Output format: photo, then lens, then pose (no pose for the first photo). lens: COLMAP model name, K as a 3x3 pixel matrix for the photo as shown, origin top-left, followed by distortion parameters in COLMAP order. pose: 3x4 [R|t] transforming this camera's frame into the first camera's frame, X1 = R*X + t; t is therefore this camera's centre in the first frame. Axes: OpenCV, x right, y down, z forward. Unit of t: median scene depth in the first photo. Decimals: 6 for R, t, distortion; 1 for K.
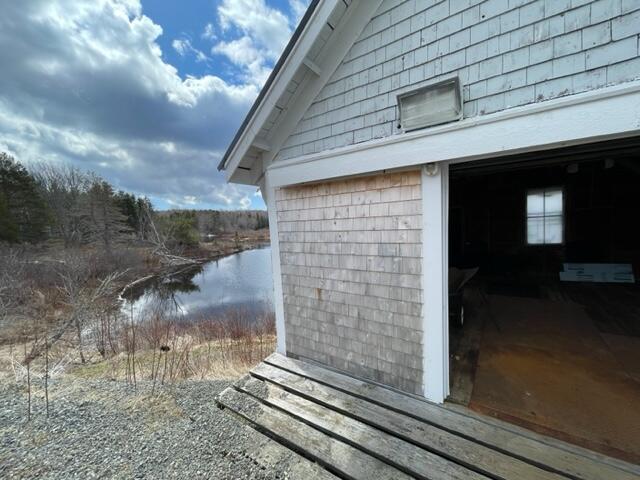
lens RADIAL K [[258.0, 0, 318.4], [0, 258.0, 243.6], [0, 0, 1]] dist [-0.003049, 0.000017]
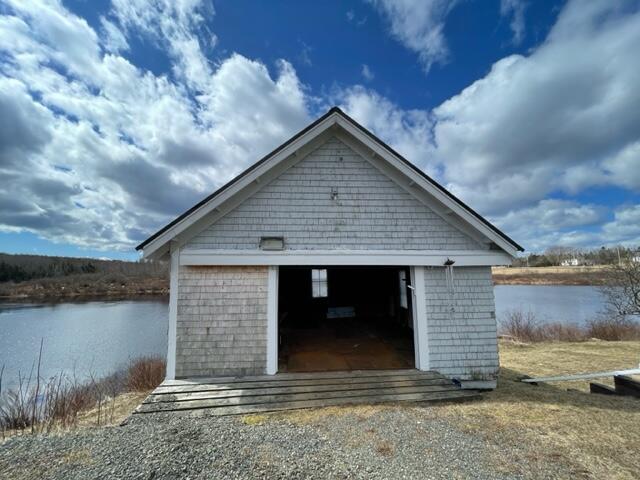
lens RADIAL K [[258.0, 0, 315.9], [0, 258.0, 243.8], [0, 0, 1]] dist [-0.003049, 0.000017]
pose [[0.784562, 0.107190, 0.610715, -0.602391], [0.024421, 0.978838, -0.203175, 0.000562], [-0.619569, 0.174318, 0.765341, -0.923277]]
